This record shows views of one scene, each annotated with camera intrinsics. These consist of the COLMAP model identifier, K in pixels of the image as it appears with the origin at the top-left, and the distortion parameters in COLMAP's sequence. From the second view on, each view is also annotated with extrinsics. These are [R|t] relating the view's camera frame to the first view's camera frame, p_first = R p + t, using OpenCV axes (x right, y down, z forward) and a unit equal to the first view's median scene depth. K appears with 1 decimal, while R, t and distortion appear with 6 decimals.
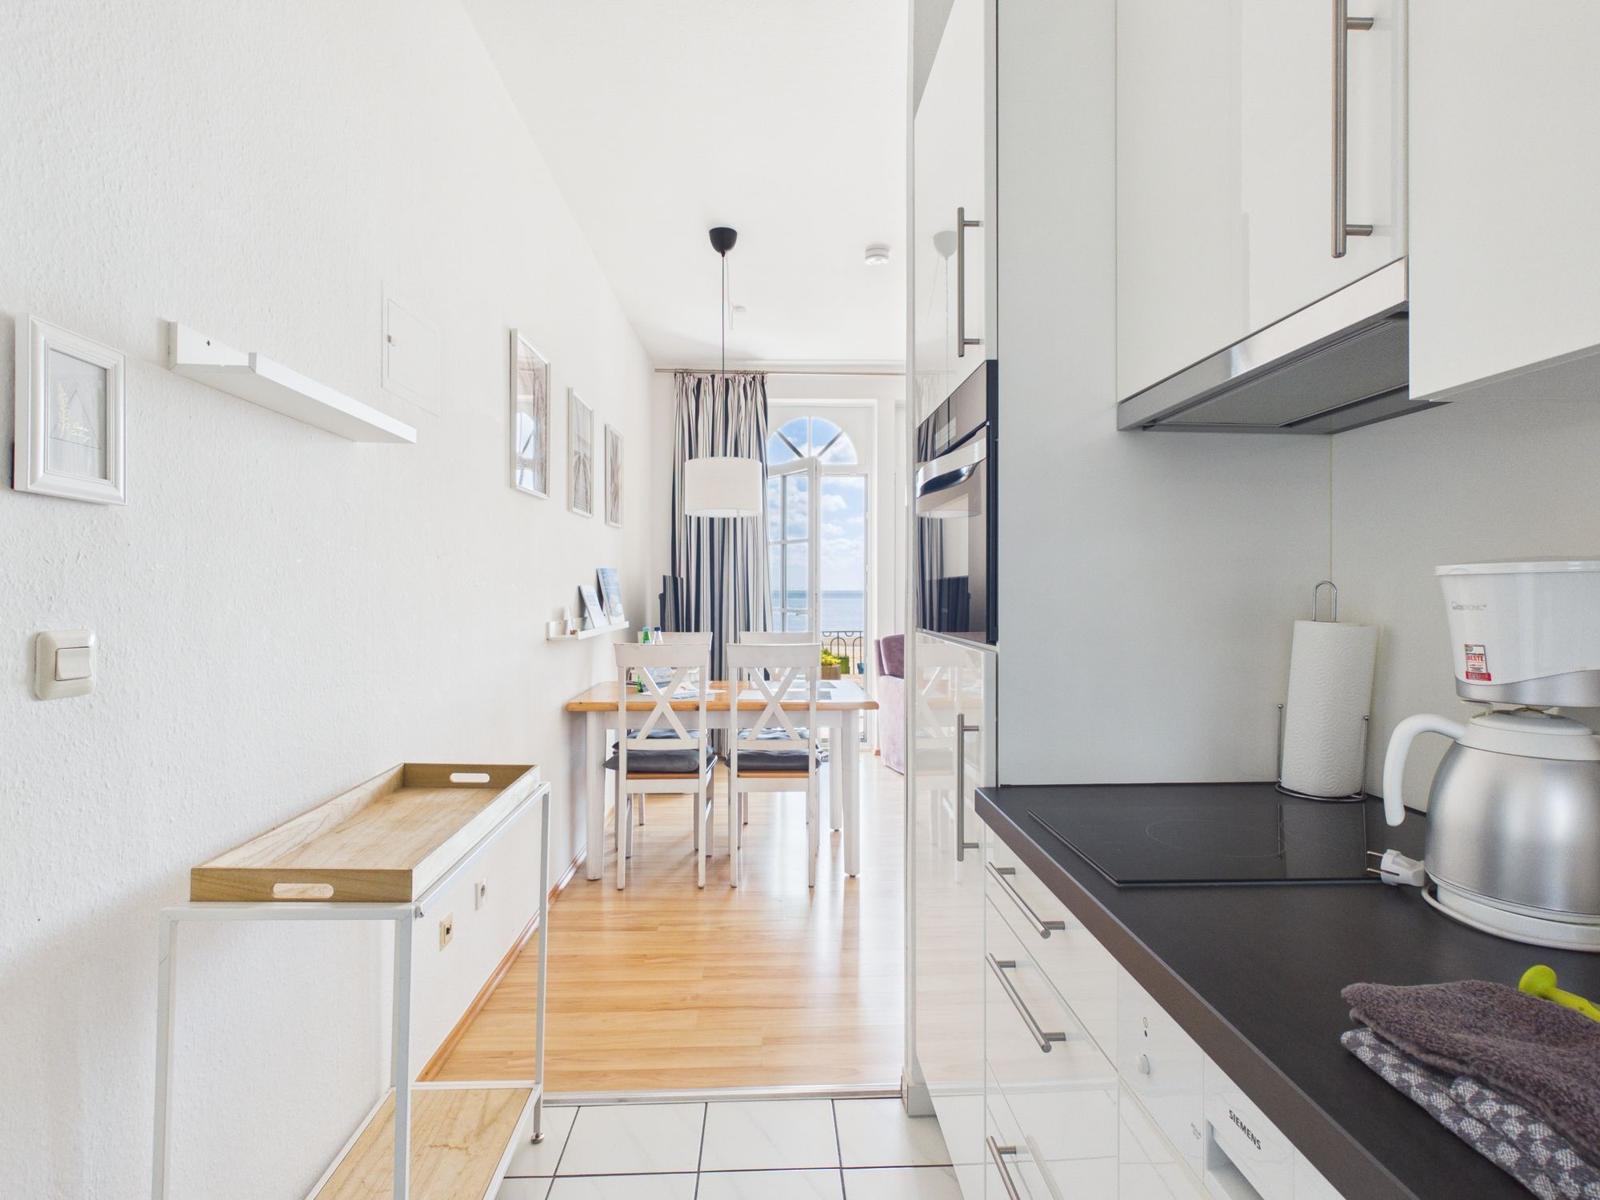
lens RADIAL K [[839.0, 0, 800.1], [0, 839.0, 595.8], [0, 0, 1]] dist [0.002483, 0.001049]
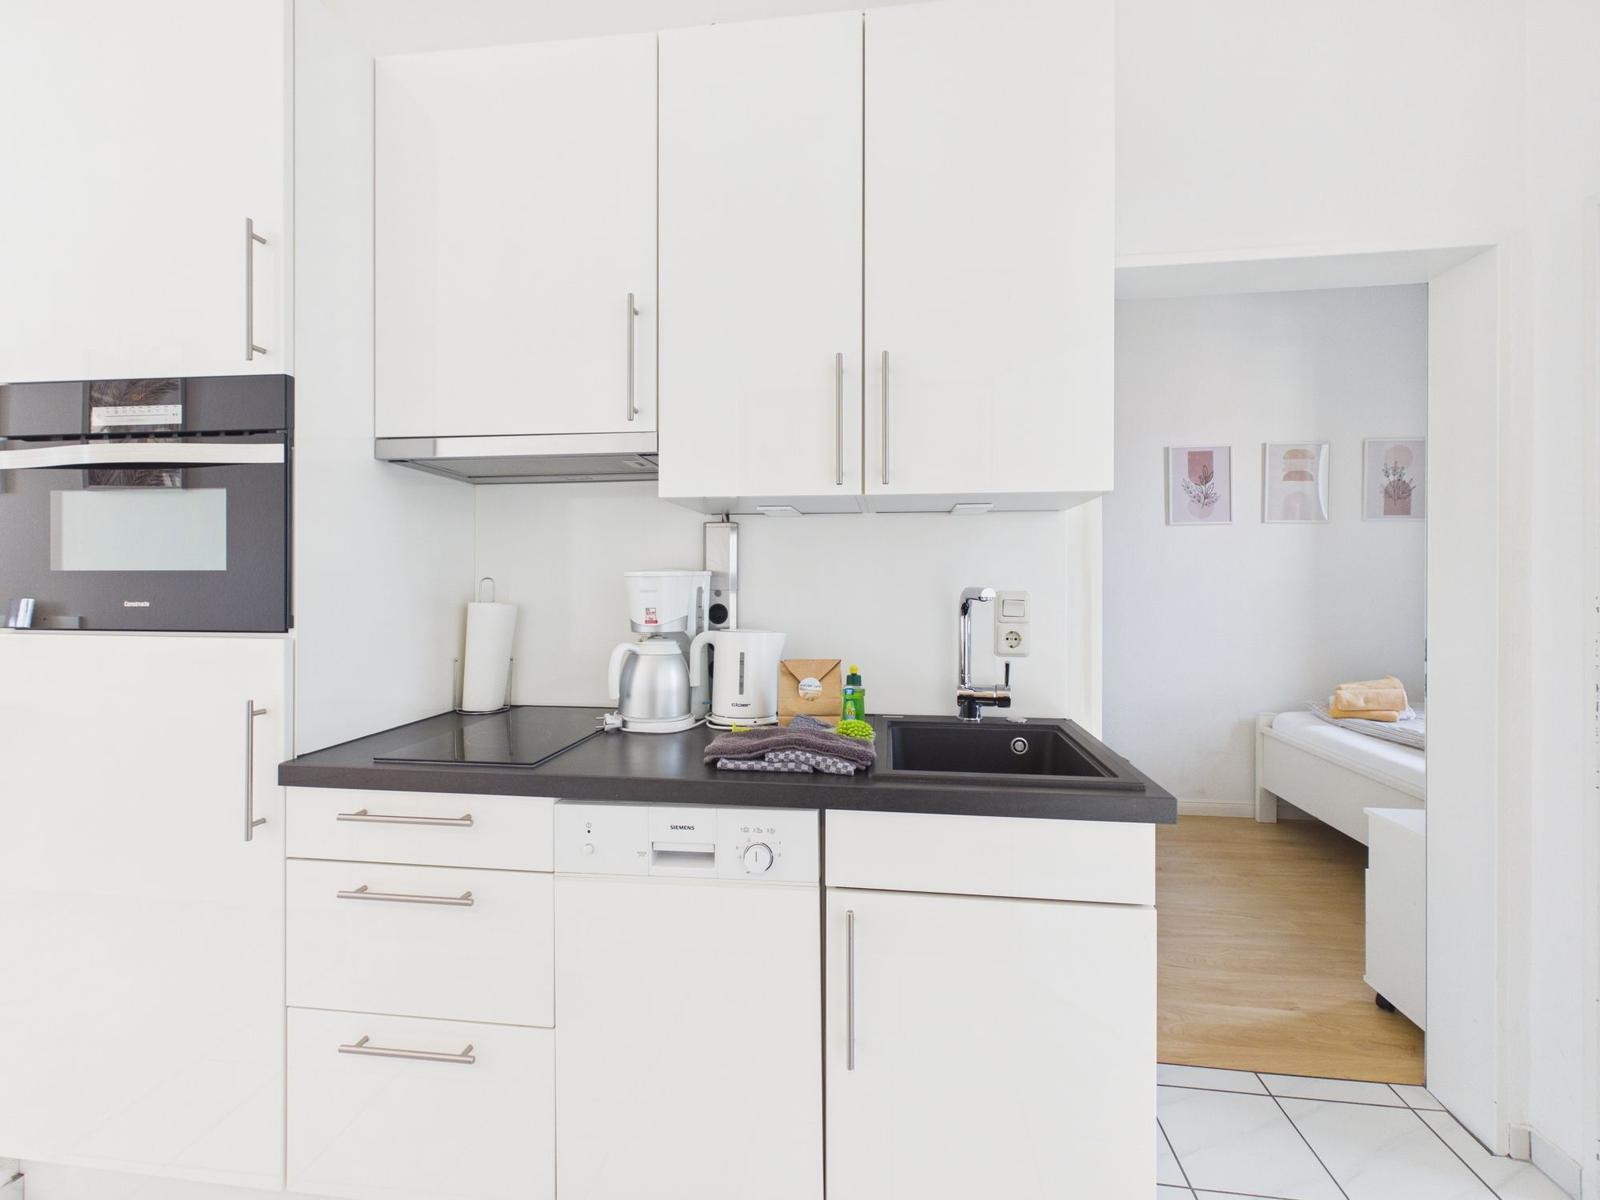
lens RADIAL K [[650.5, 0, 803.8], [0, 650.5, 588.1], [0, 0, 1]] dist [-0.000465, -0.000030]
pose [[0.173825, -0.007123, 0.984751, -0.768420], [0.004887, 0.999968, 0.006370, -0.002812], [-0.984764, 0.003705, 0.173854, 0.273483]]
